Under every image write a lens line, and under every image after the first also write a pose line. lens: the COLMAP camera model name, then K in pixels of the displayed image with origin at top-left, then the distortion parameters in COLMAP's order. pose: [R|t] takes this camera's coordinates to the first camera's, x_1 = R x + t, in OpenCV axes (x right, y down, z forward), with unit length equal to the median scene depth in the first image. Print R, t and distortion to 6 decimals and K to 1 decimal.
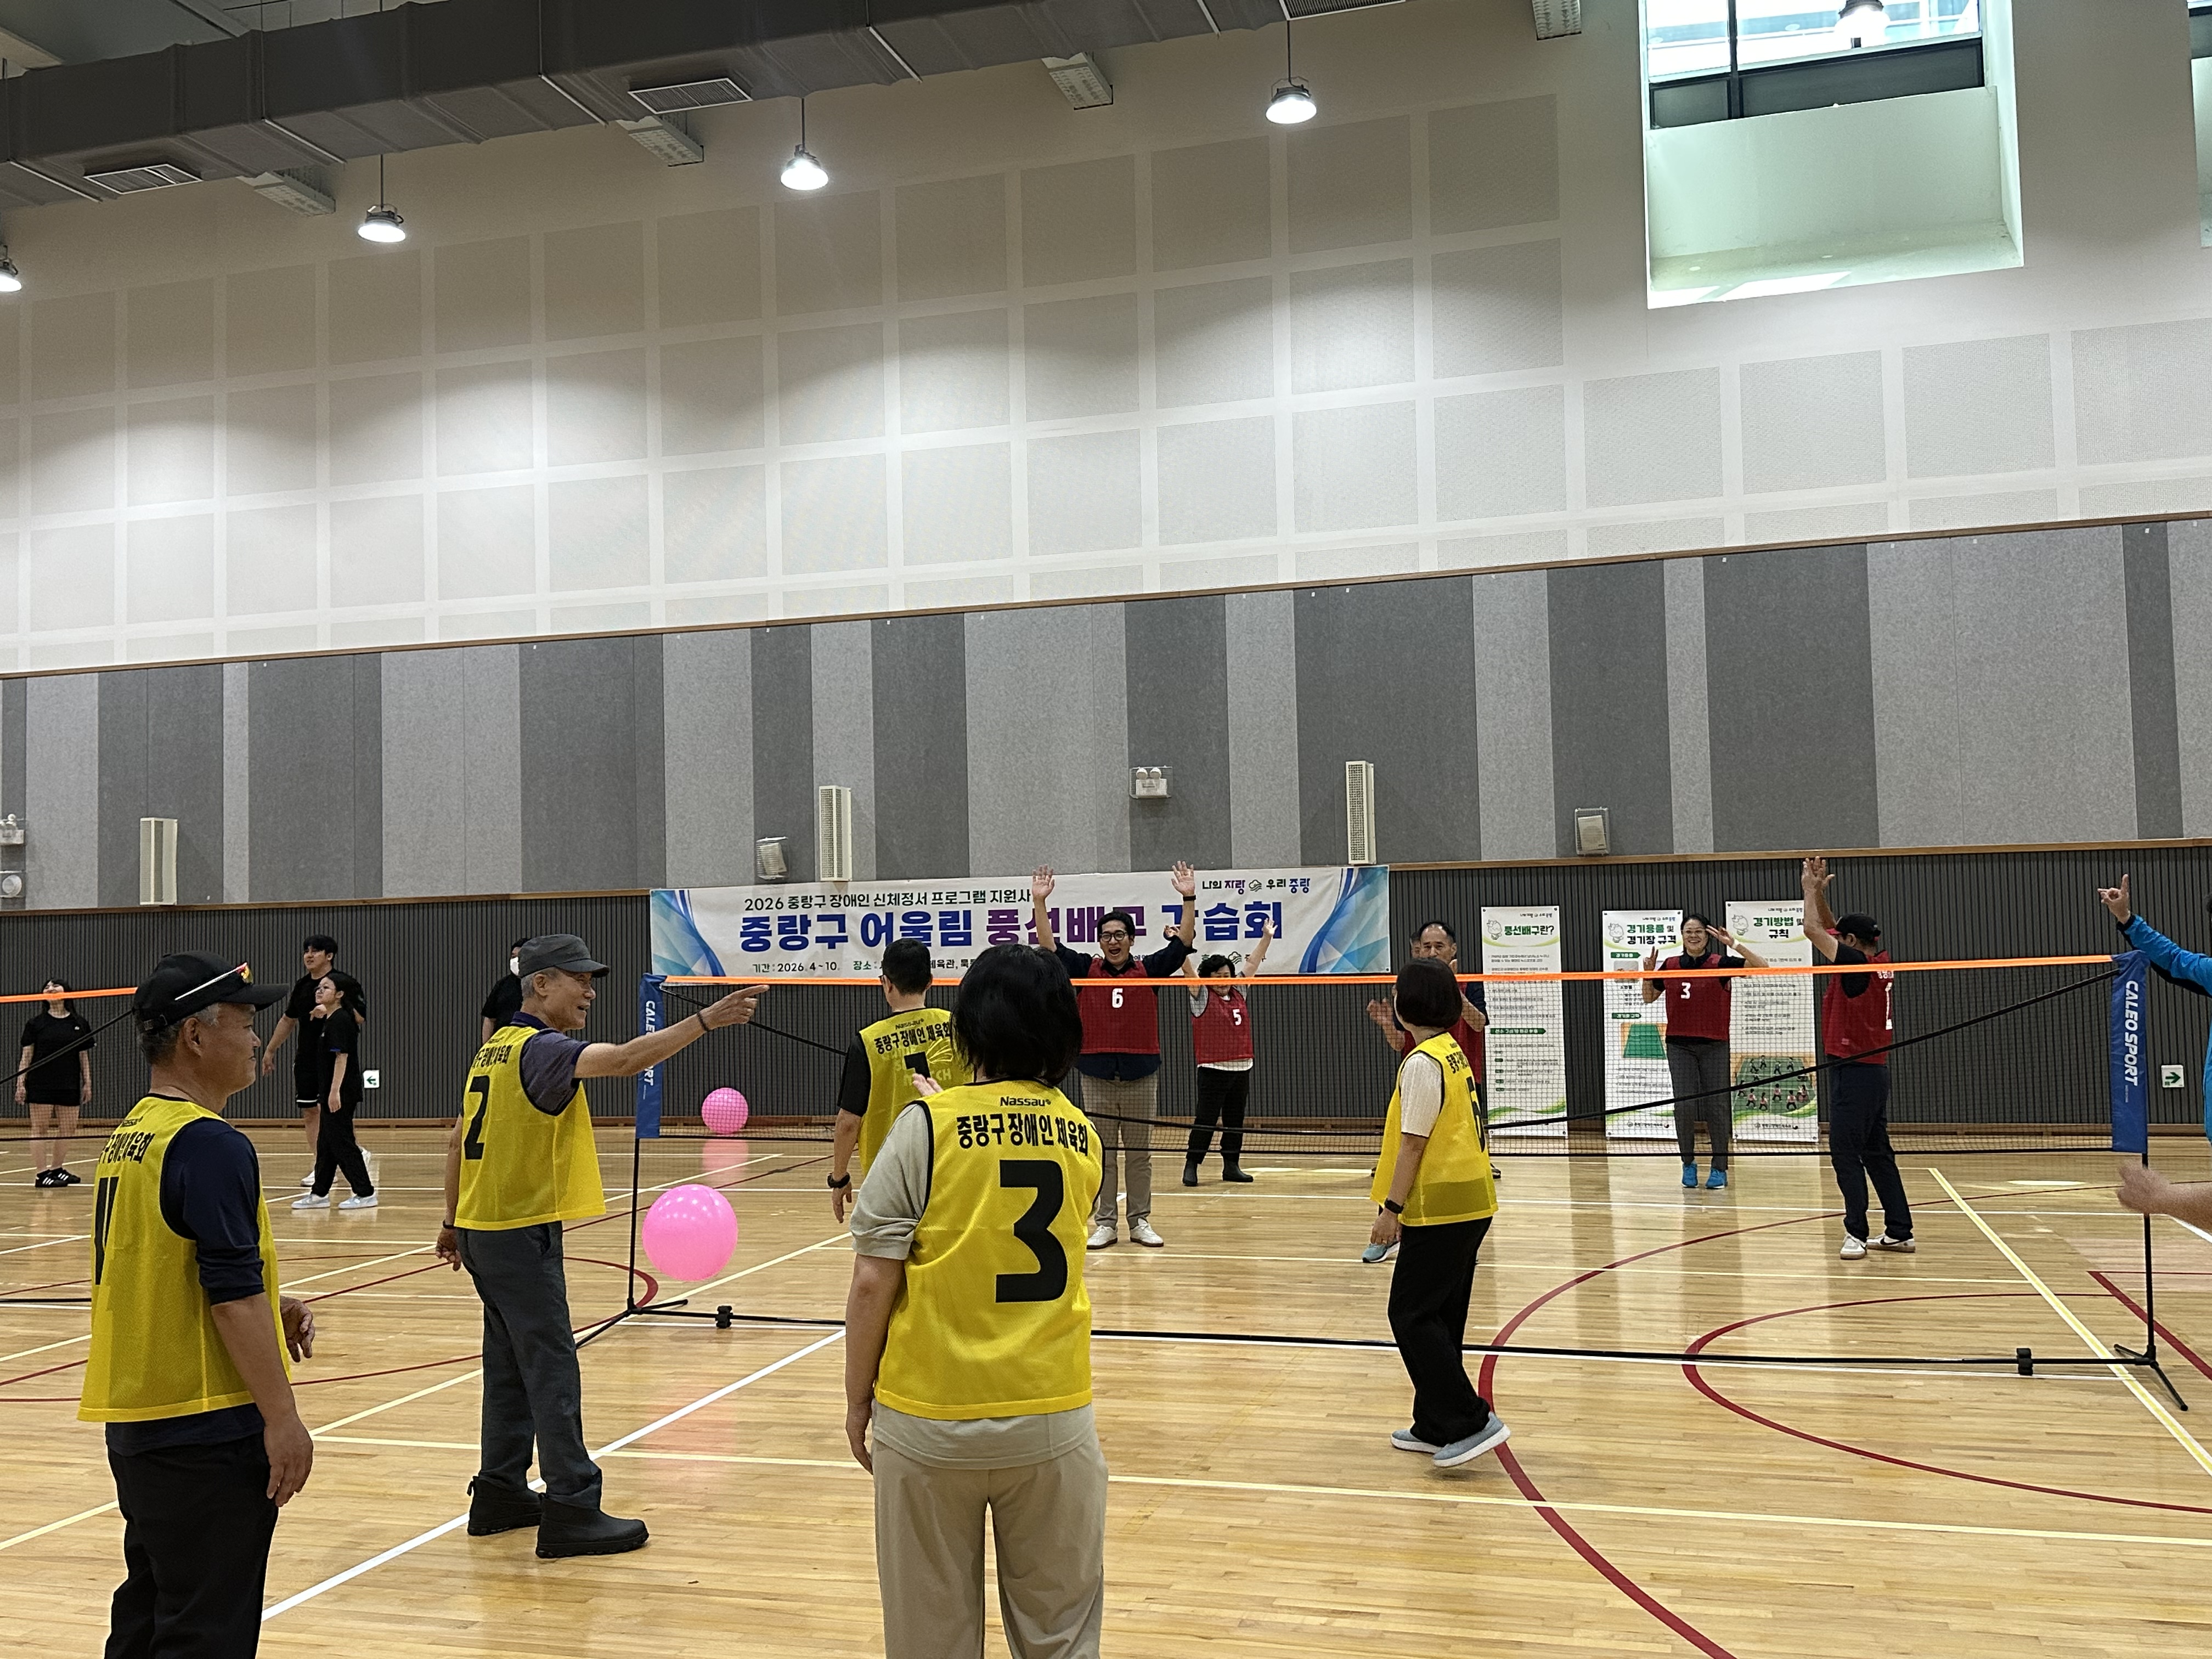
lens RADIAL K [[1954.6, 0, 1082.2], [0, 1954.6, 828.9], [0, 0, 1]] dist [0.140414, -0.017351]
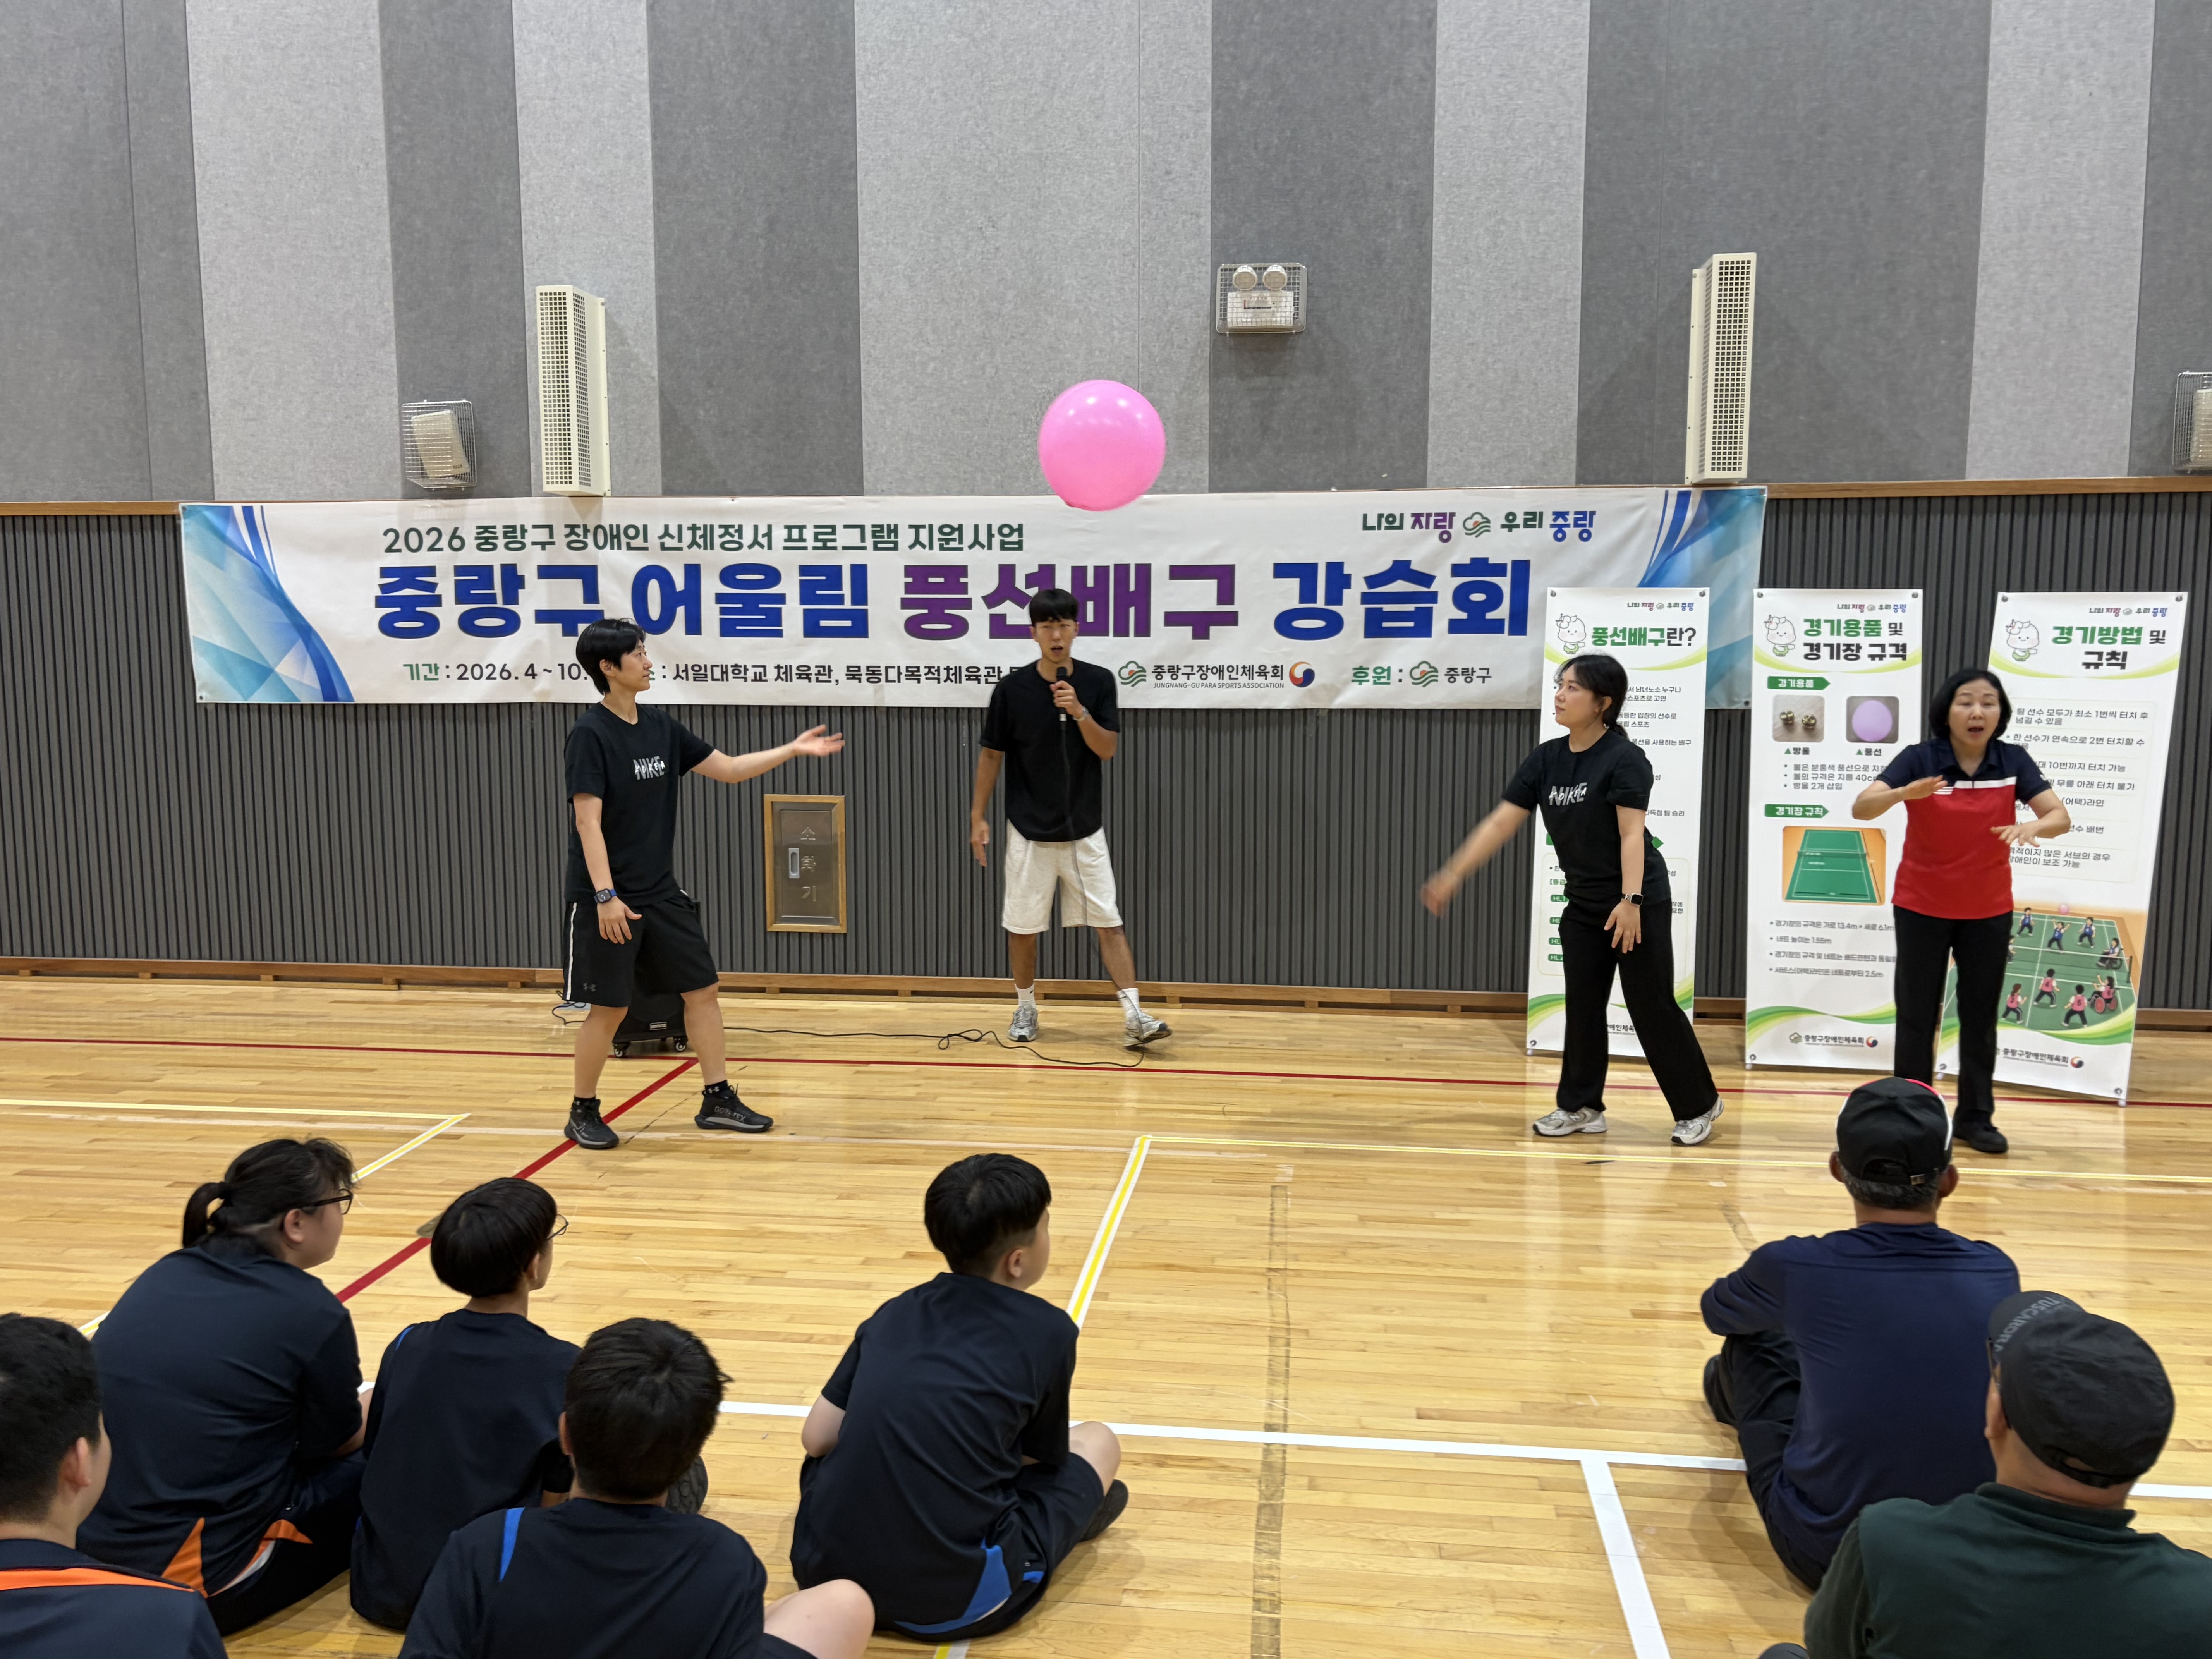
lens RADIAL K [[1797.0, 0, 1113.6], [0, 1797.0, 828.4], [0, 0, 1]] dist [0.033050, -0.015994]
pose [[0.986598, 0.005539, 0.163076, -0.068423], [-0.031160, 0.987426, 0.154980, 0.035311], [-0.160167, -0.157985, 0.974365, 0.542700]]
